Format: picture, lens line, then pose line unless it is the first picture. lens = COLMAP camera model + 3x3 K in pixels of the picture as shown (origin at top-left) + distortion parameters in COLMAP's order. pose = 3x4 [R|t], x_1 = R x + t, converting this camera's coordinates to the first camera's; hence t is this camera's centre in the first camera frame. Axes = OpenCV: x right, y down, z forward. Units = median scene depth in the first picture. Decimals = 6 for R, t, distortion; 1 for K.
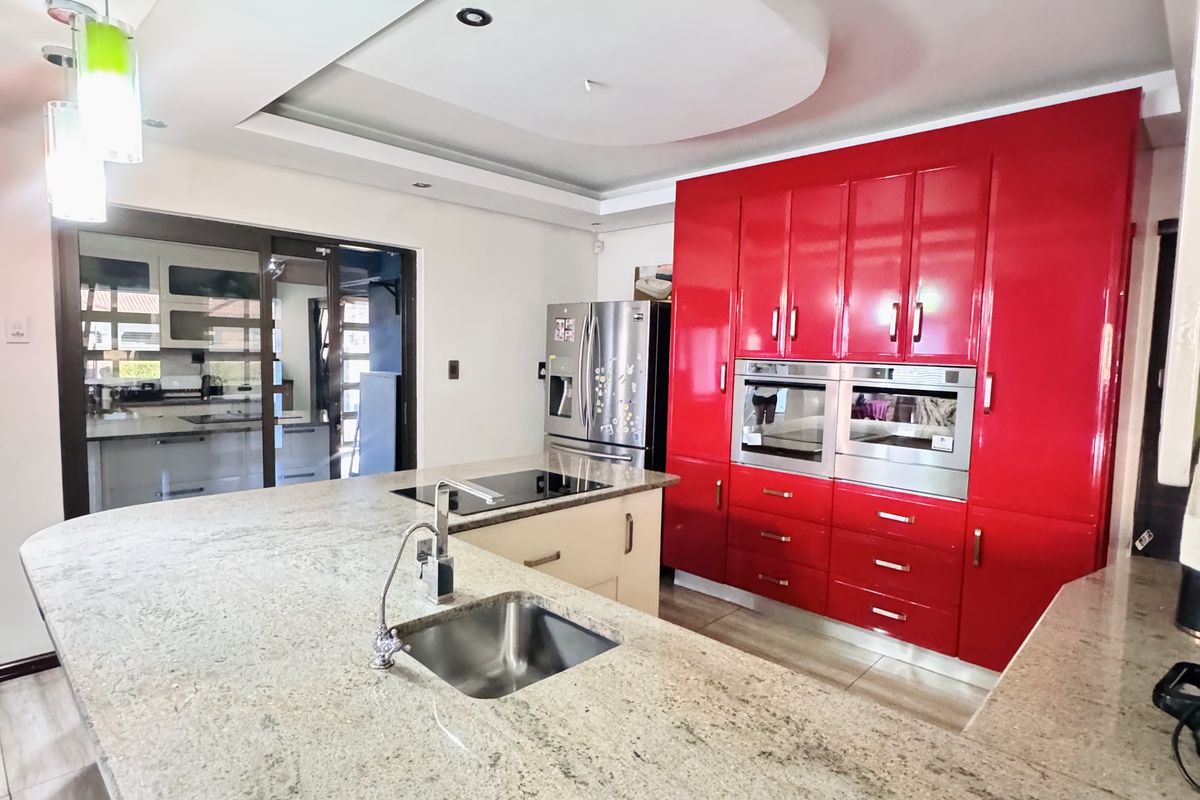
lens RADIAL K [[640.7, 0, 597.7], [0, 640.7, 398.9], [0, 0, 1]] dist [-0.000083, 0.000060]
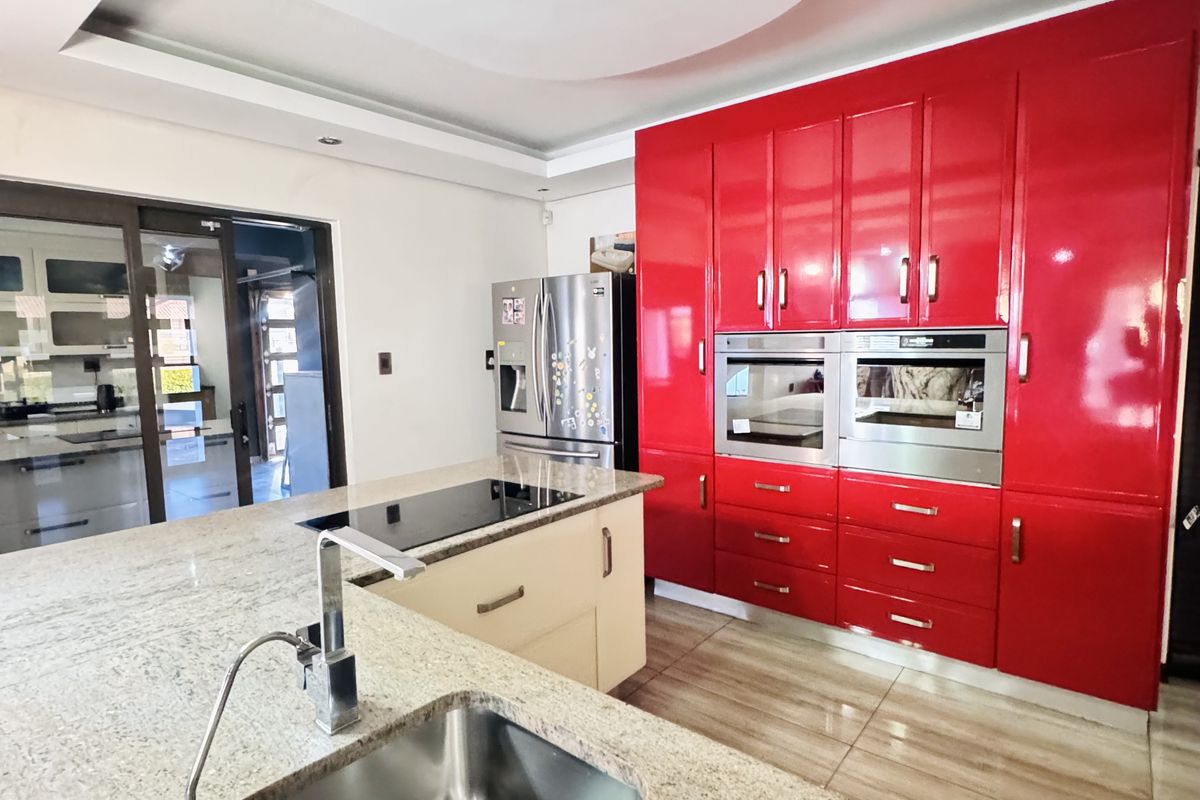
lens RADIAL K [[640.7, 0, 597.7], [0, 640.7, 398.9], [0, 0, 1]] dist [-0.000083, 0.000060]
pose [[0.995920, -0.052474, 0.073418, -0.009001], [0.051231, 0.998512, 0.018710, 0.000143], [-0.074291, -0.014873, 0.997126, 0.142712]]
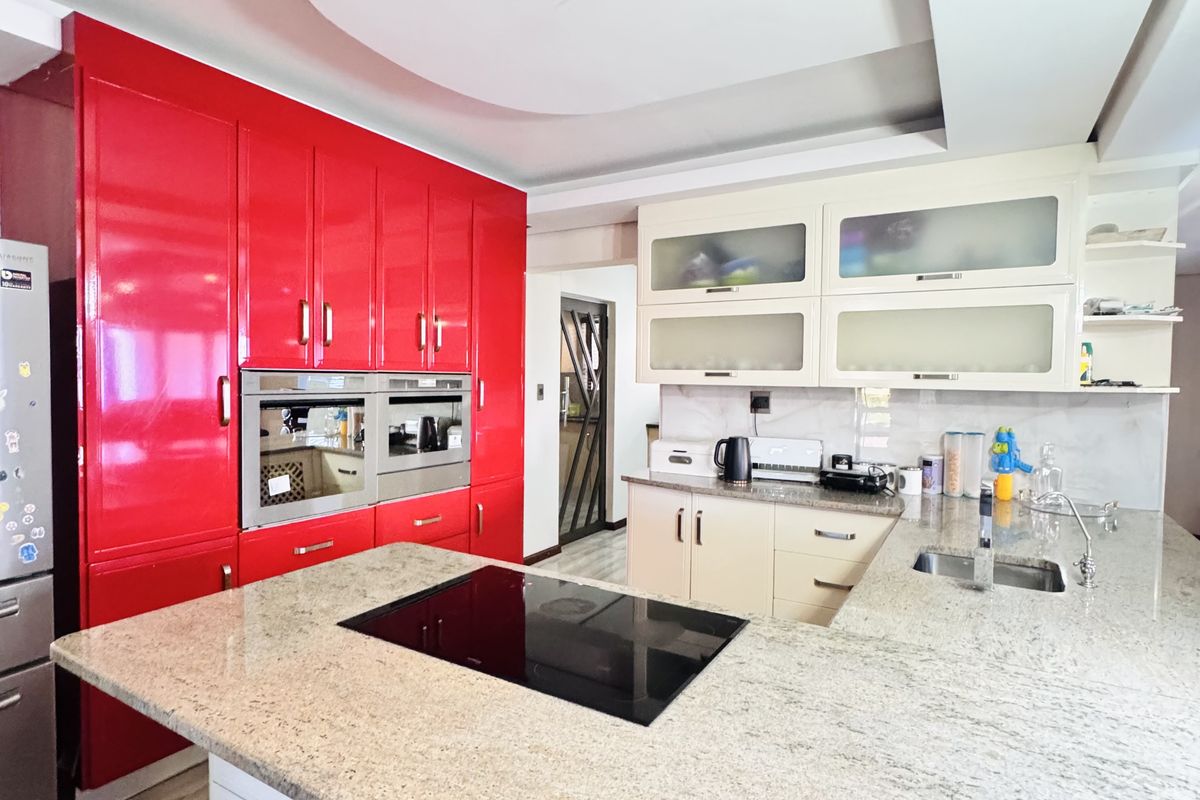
lens RADIAL K [[640.7, 0, 597.7], [0, 640.7, 398.9], [0, 0, 1]] dist [-0.000083, 0.000060]
pose [[-0.219876, -0.063882, 0.973434, -0.467537], [0.054223, 0.995511, 0.077578, -0.060907], [-0.974020, 0.069840, -0.215425, 0.743027]]
